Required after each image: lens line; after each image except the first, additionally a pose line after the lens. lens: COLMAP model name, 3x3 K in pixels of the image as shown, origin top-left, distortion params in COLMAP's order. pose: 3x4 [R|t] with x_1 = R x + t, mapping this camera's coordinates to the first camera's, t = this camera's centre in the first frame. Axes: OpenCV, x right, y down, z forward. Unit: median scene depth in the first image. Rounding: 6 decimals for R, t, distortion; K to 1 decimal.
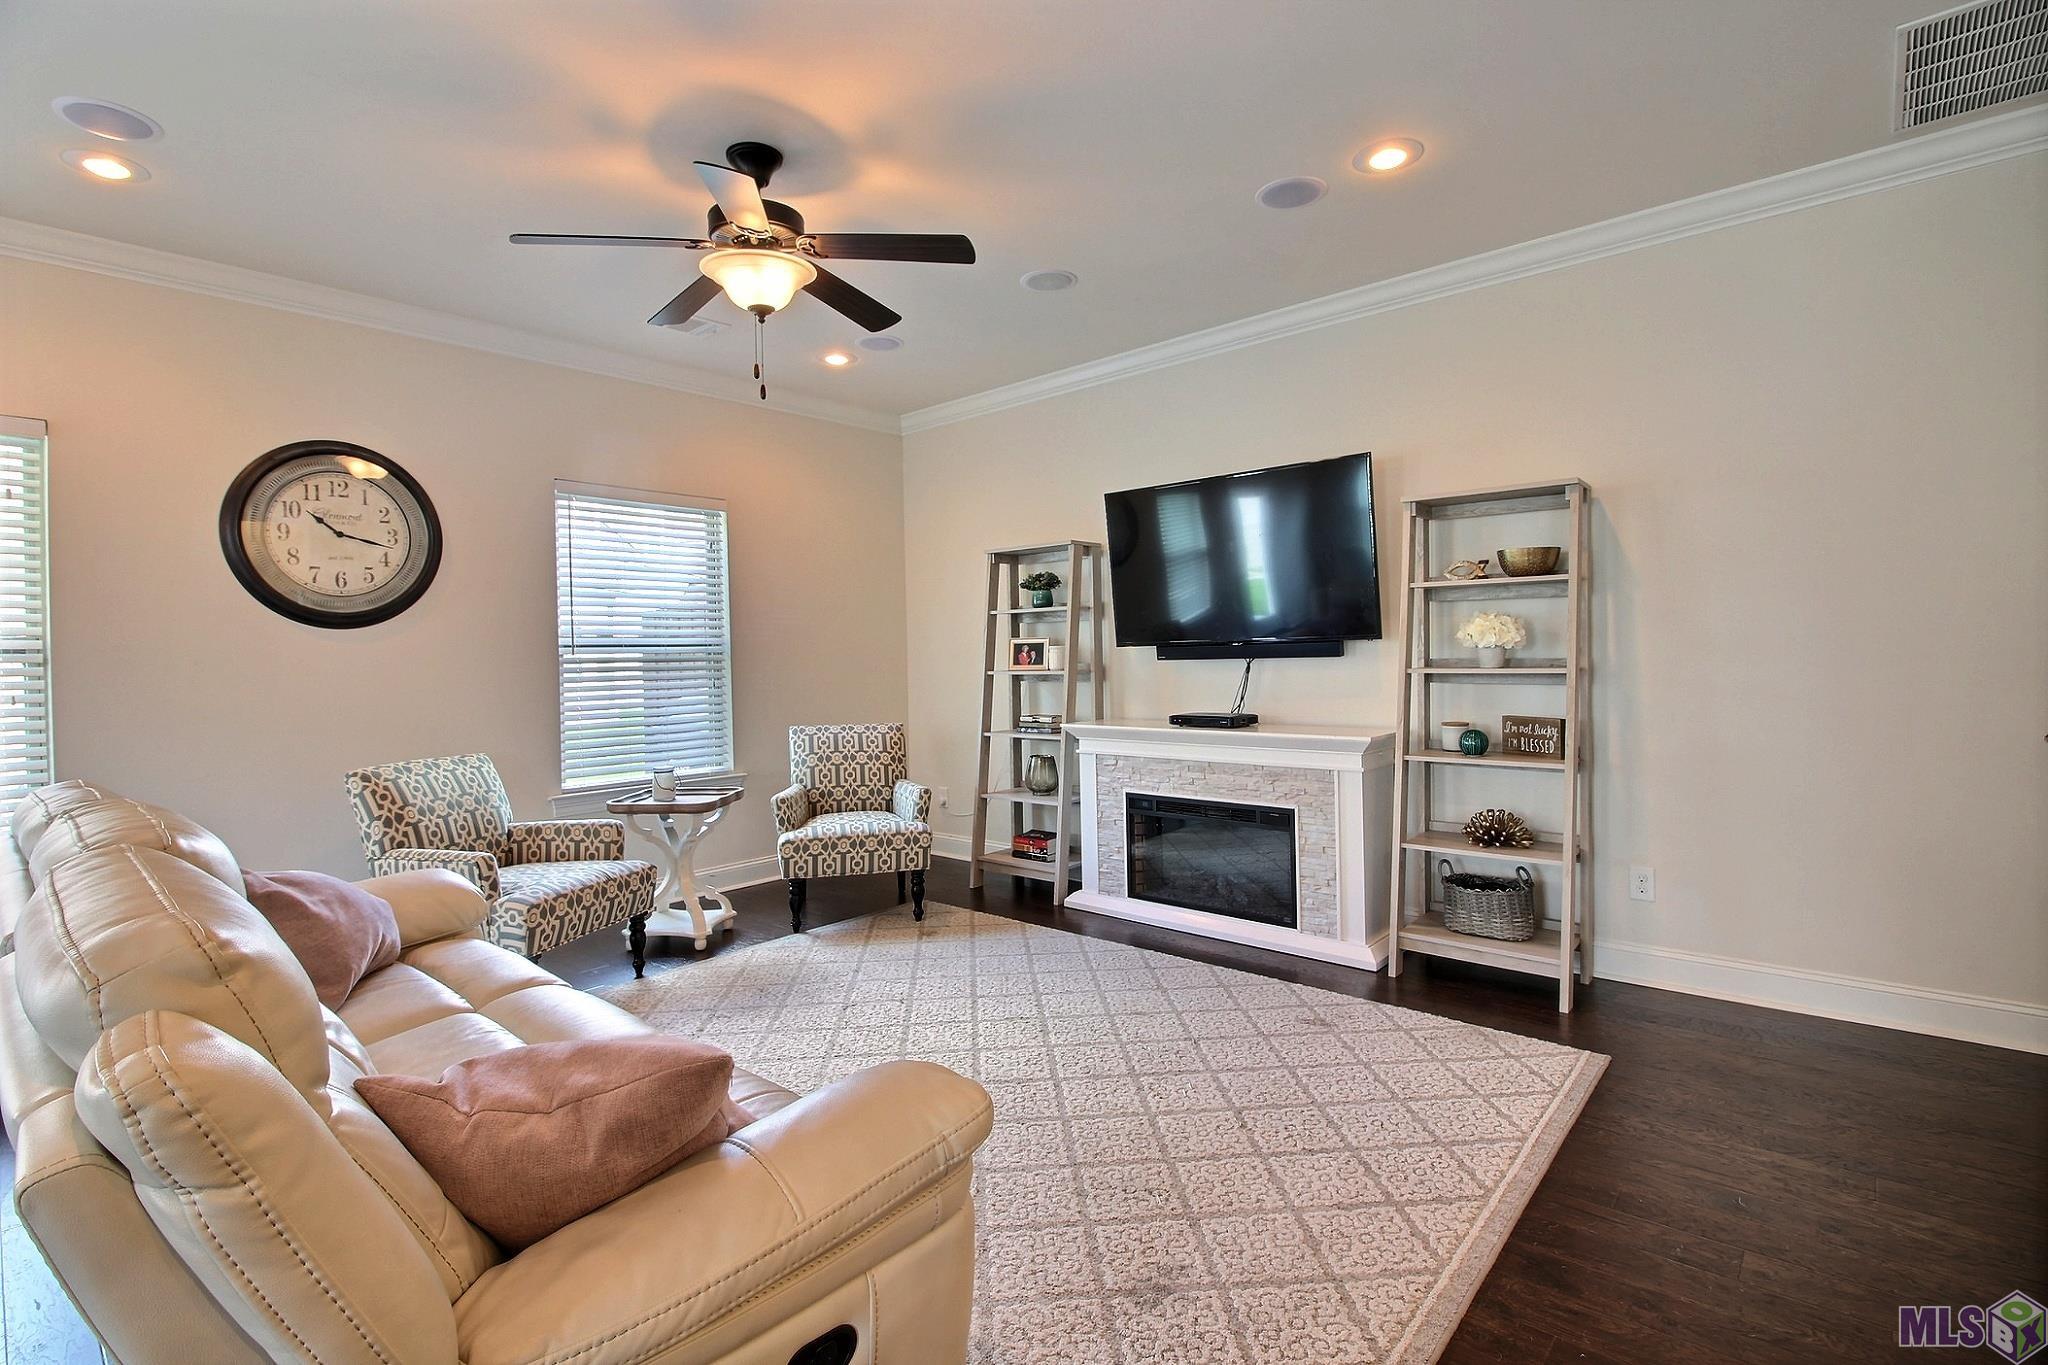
lens RADIAL K [[942.8, 0, 1024.5], [0, 942.8, 661.3], [0, 0, 1]] dist [0.003502, -0.014961]
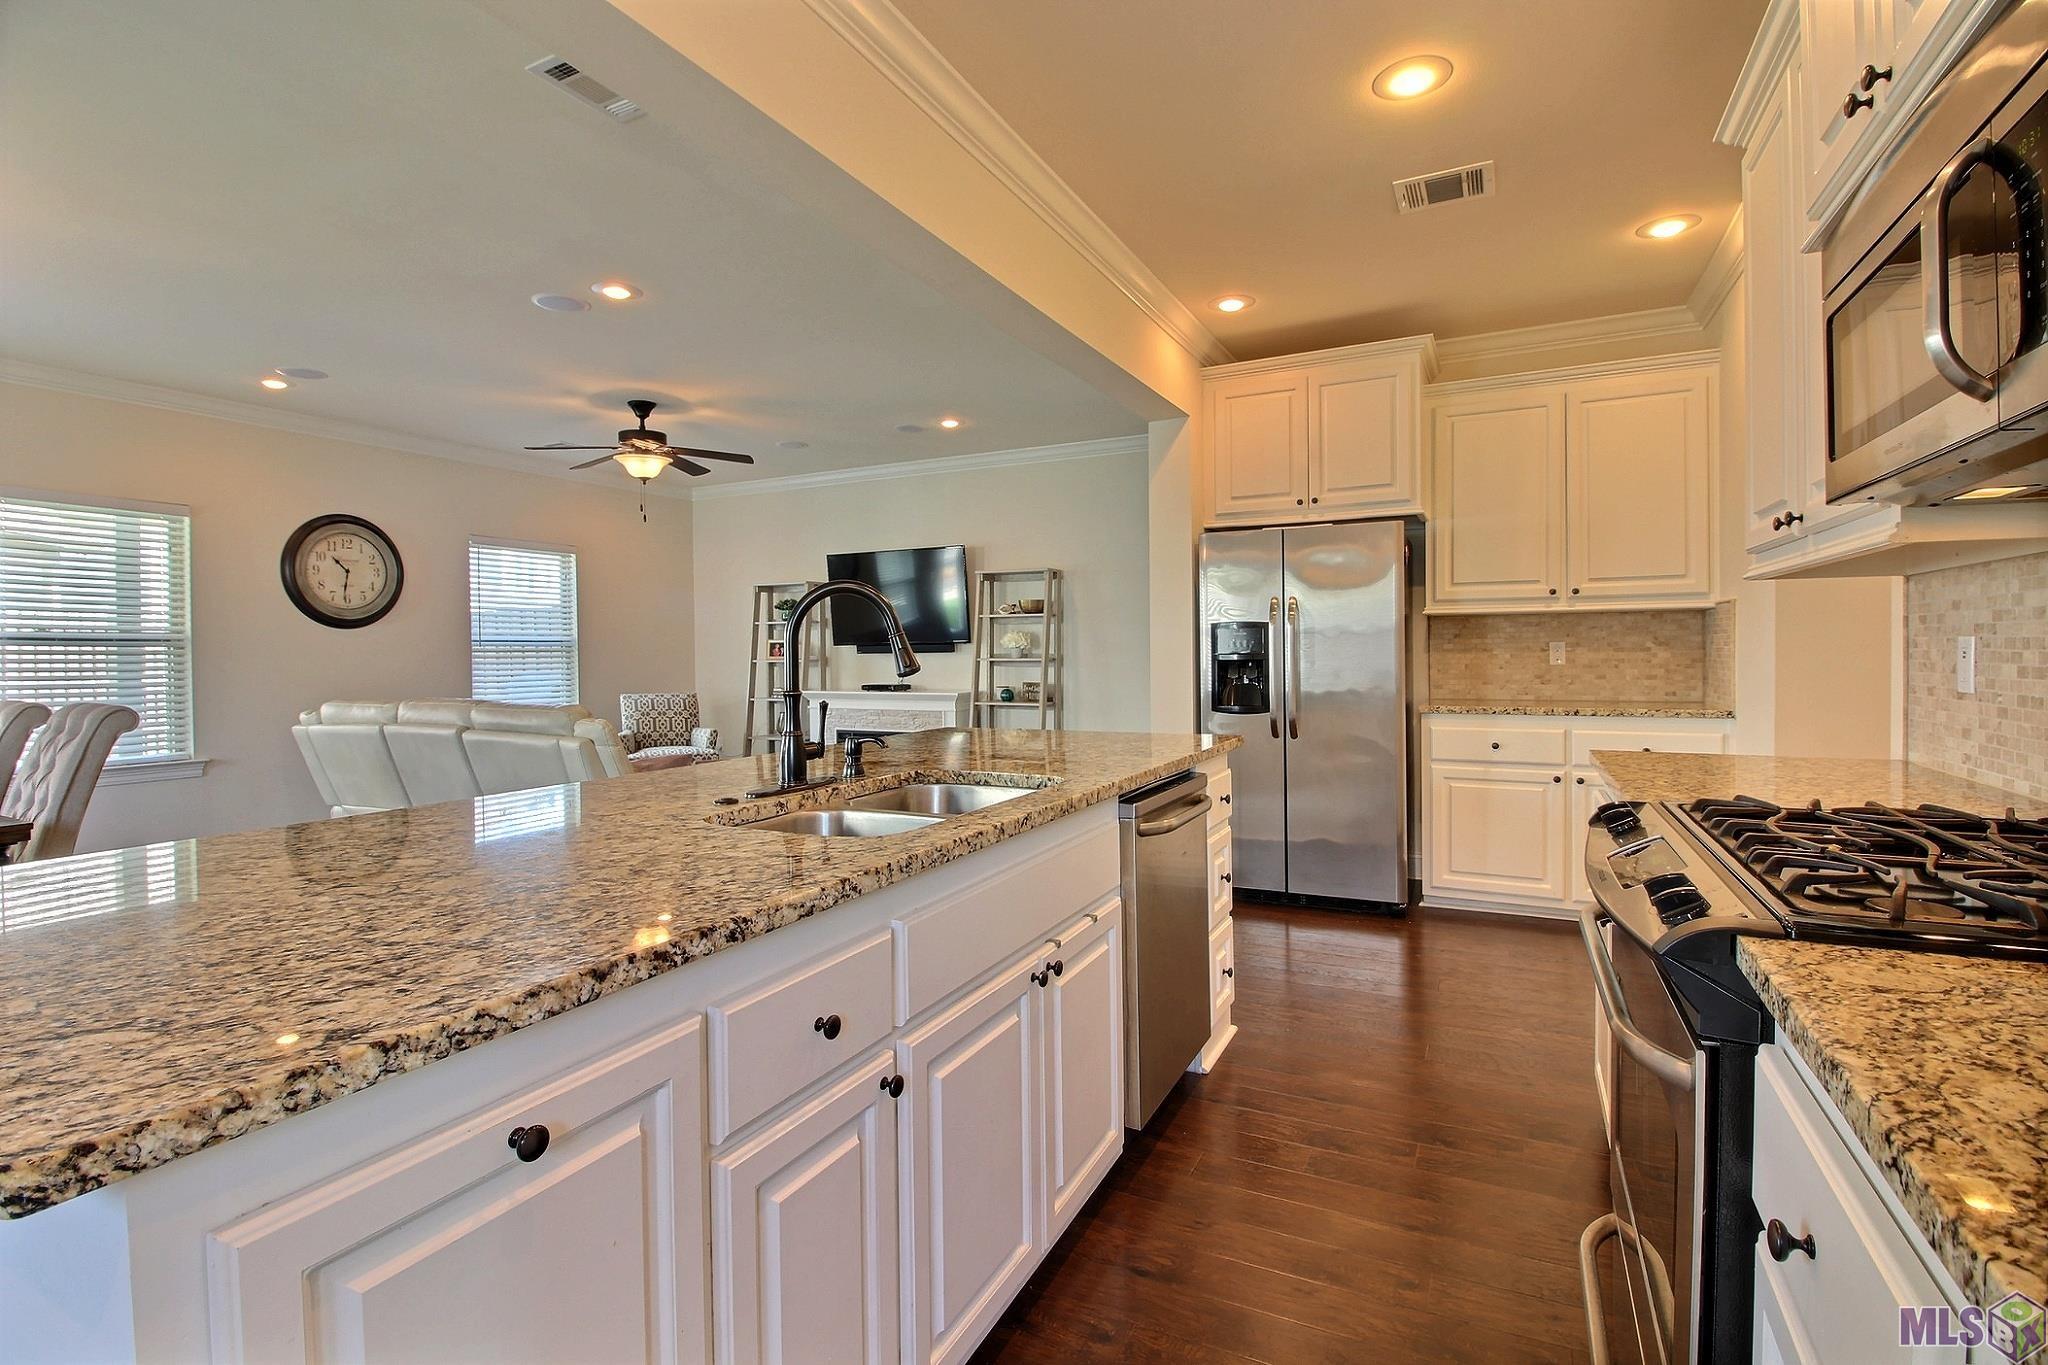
lens RADIAL K [[942.8, 0, 1024.5], [0, 942.8, 661.3], [0, 0, 1]] dist [0.003502, -0.014961]
pose [[0.967585, 0.007984, 0.252418, 0.003551], [-0.007937, 0.999968, -0.001204, 0.012746], [-0.252420, -0.000838, 0.967617, -0.758124]]
